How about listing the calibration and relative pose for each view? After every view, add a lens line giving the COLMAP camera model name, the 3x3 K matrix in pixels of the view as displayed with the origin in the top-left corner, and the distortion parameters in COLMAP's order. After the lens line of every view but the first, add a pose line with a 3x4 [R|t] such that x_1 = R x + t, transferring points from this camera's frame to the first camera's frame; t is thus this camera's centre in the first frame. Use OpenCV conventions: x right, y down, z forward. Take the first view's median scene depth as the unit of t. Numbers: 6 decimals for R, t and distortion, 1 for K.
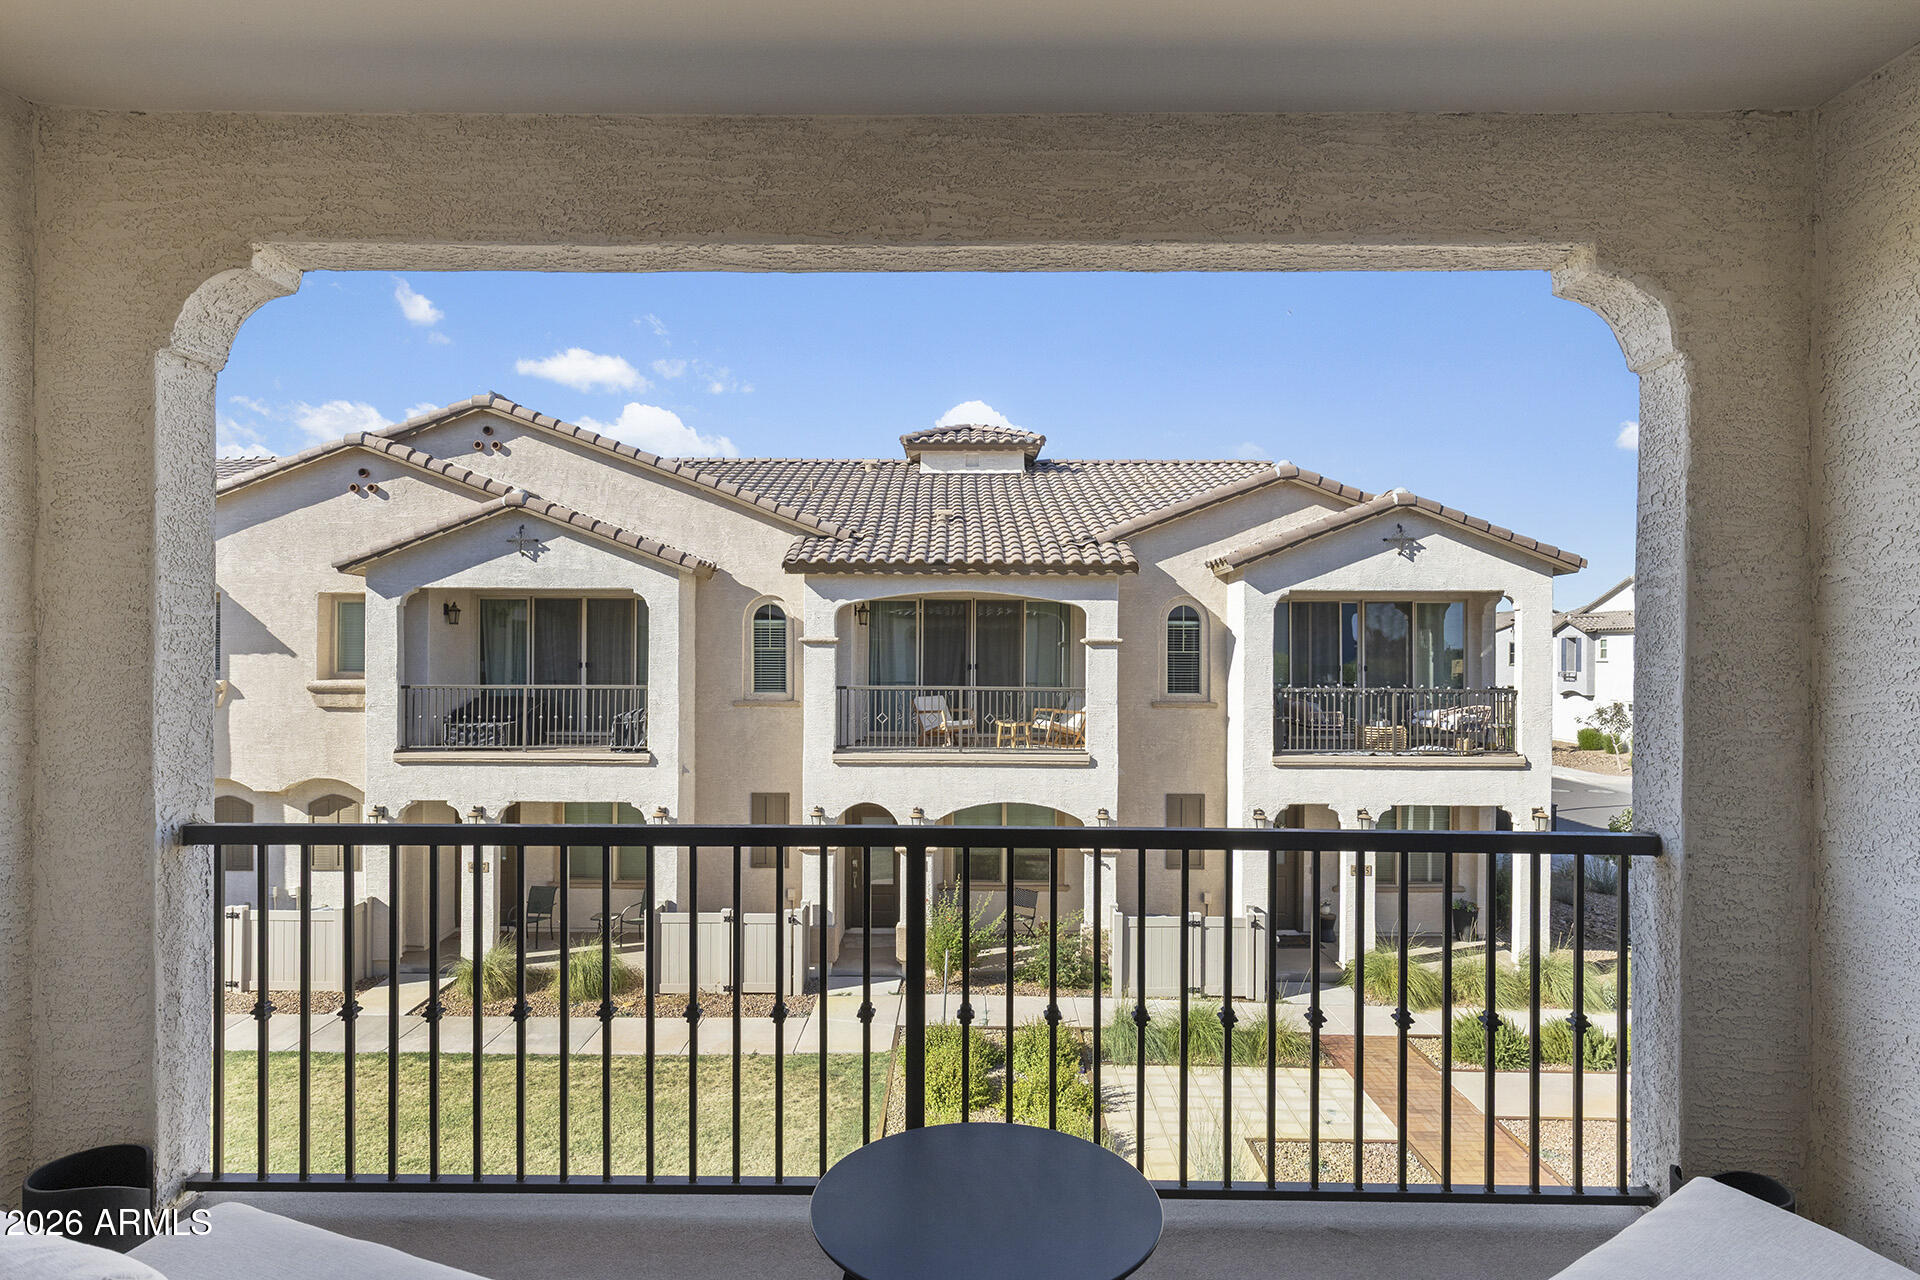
lens RADIAL K [[1041.8, 0, 958.5], [0, 1041.8, 658.6], [0, 0, 1]] dist [-0.000265, -0.000238]
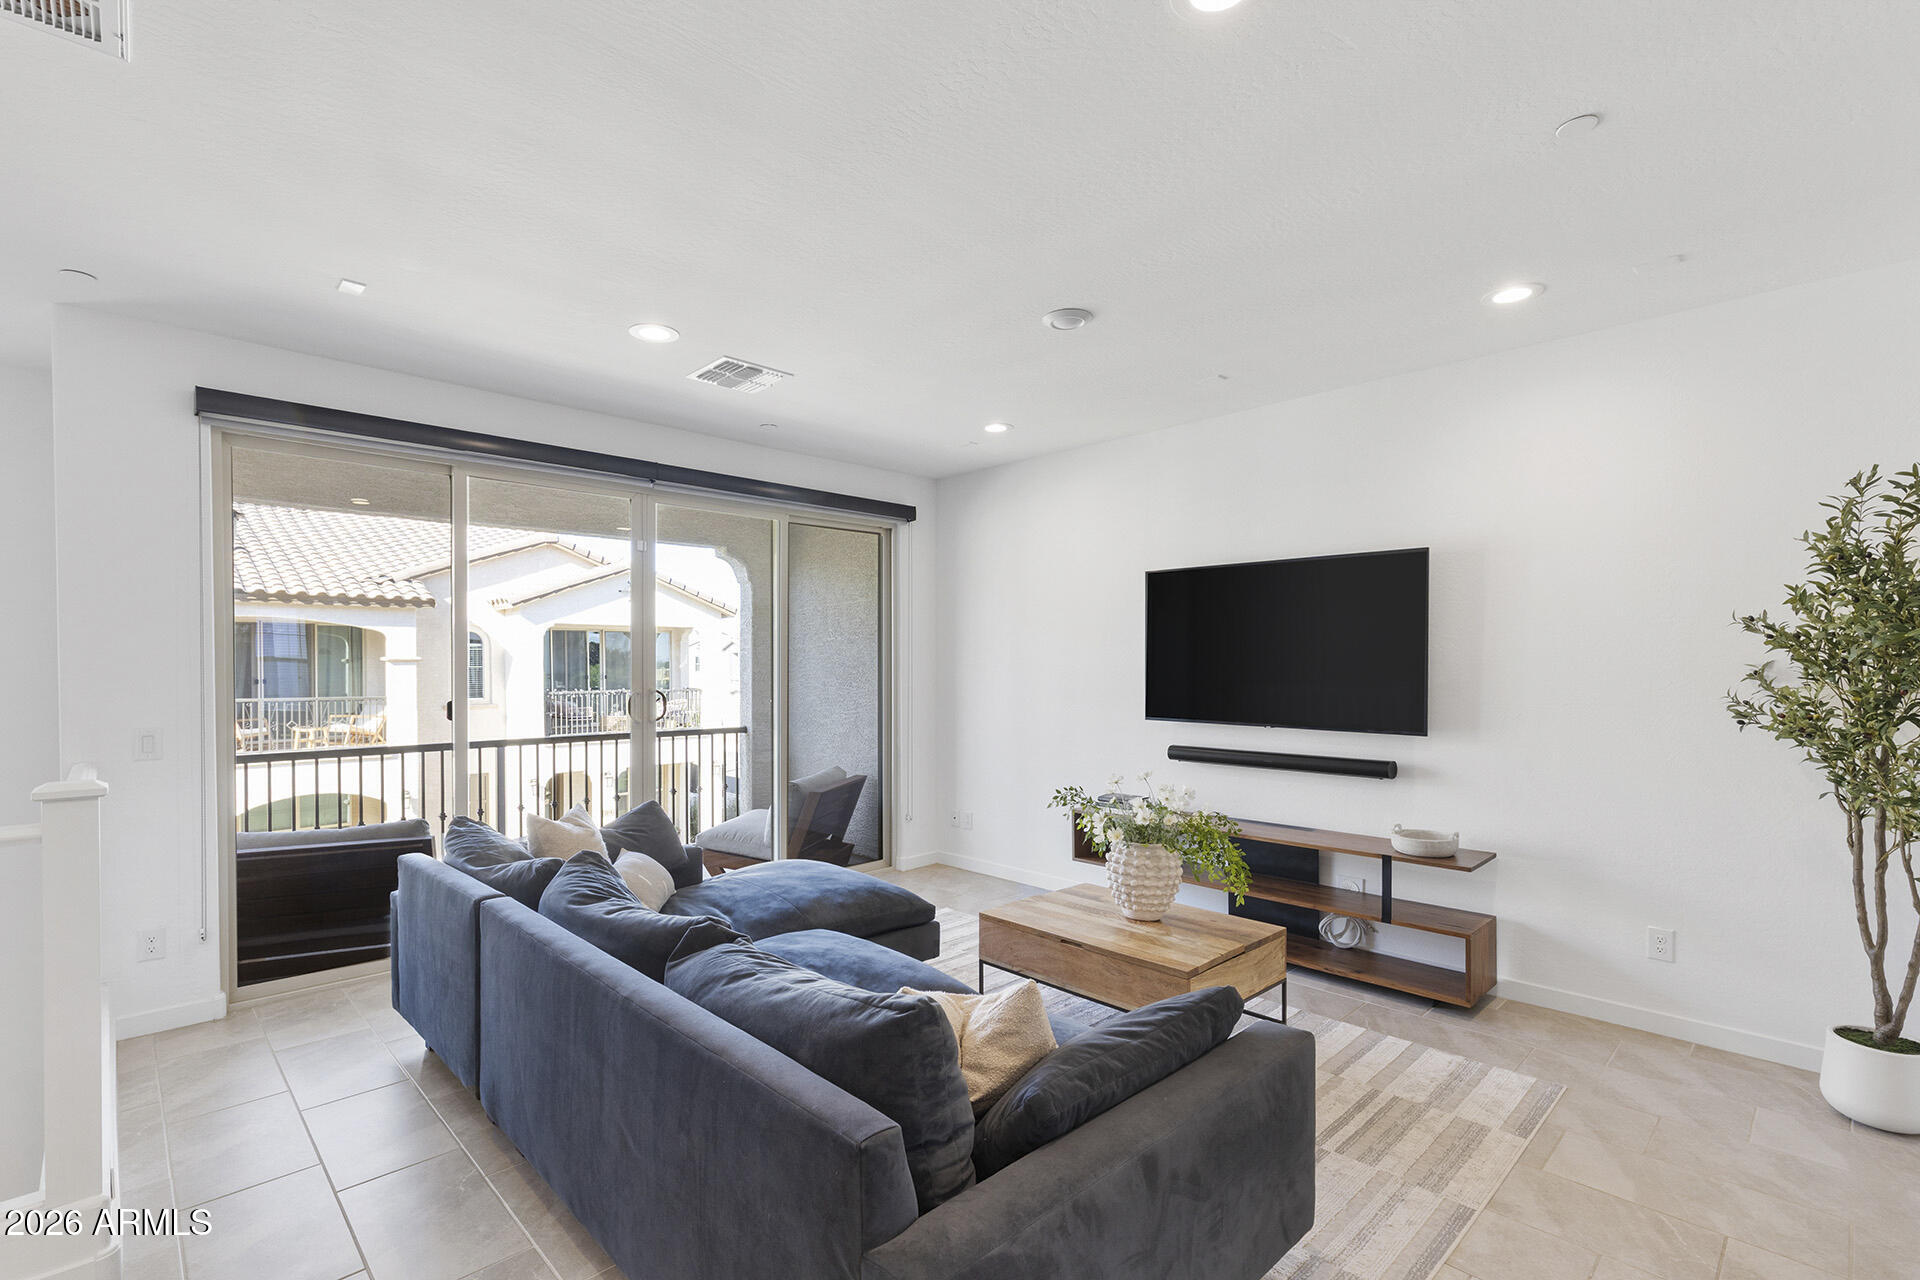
lens RADIAL K [[882.9, 0, 965.7], [0, 882.9, 667.1], [0, 0, 1]] dist [-0.001447, -0.000542]
pose [[0.707288, -0.009377, 0.706863, -0.136994], [0.010204, 0.999943, 0.003055, -0.003365], [-0.706851, 0.005052, 0.707344, -0.248634]]
